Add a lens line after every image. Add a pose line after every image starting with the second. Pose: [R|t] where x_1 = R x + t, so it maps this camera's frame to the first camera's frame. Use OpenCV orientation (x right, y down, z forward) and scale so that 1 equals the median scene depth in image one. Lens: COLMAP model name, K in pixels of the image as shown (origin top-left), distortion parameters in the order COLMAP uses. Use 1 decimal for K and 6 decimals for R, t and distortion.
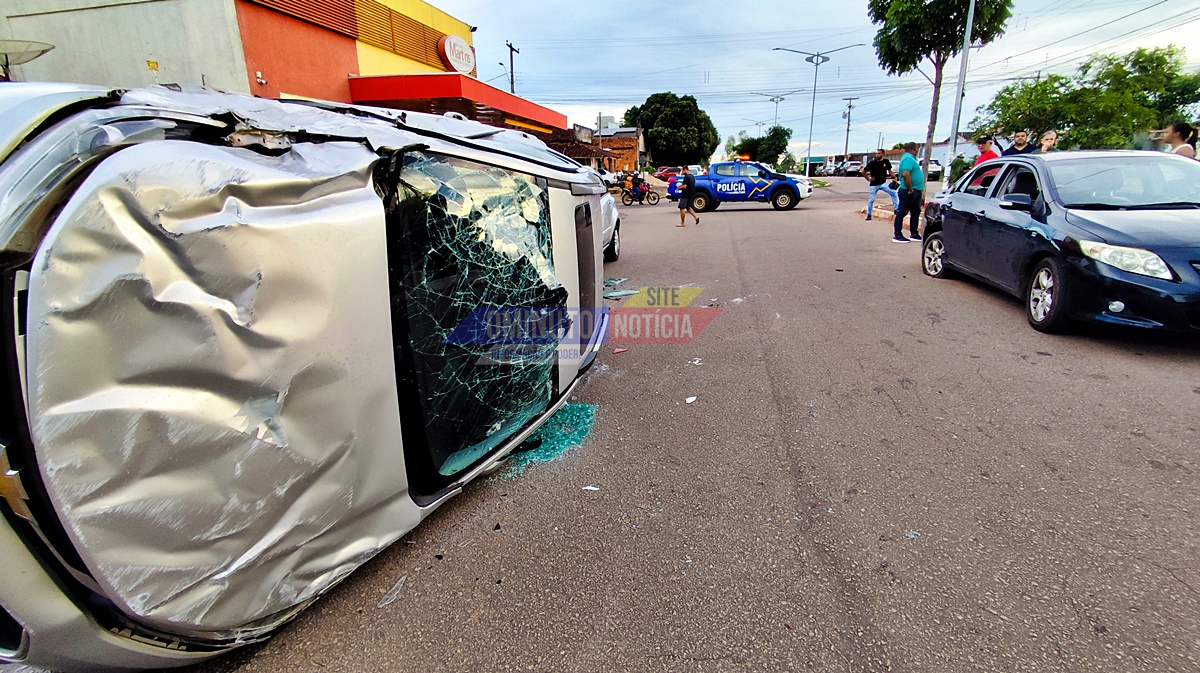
lens RADIAL K [[555.5, 0, 600.1], [0, 555.5, 359.7], [0, 0, 1]] dist [0.035062, -0.022314]
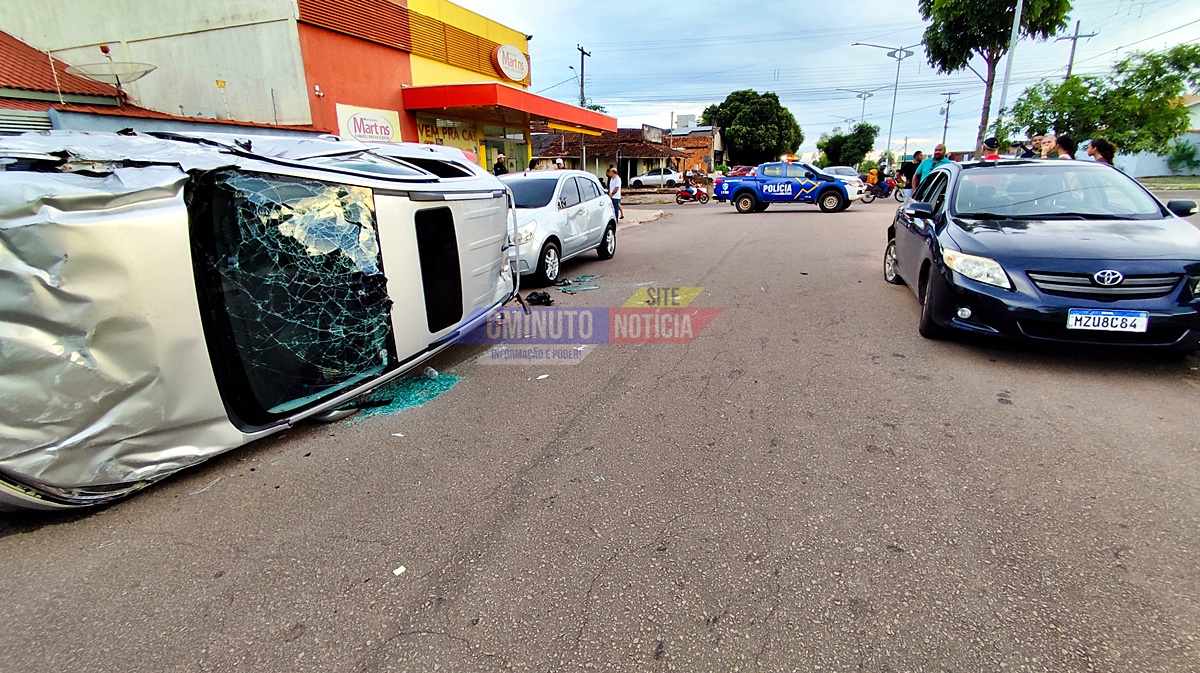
lens RADIAL K [[555.5, 0, 600.1], [0, 555.5, 359.7], [0, 0, 1]] dist [0.035062, -0.022314]
pose [[0.988165, 0.052205, -0.144237, 0.162338], [-0.051799, 0.998636, 0.006577, 0.007937], [0.144383, 0.000972, 0.989521, -0.049836]]
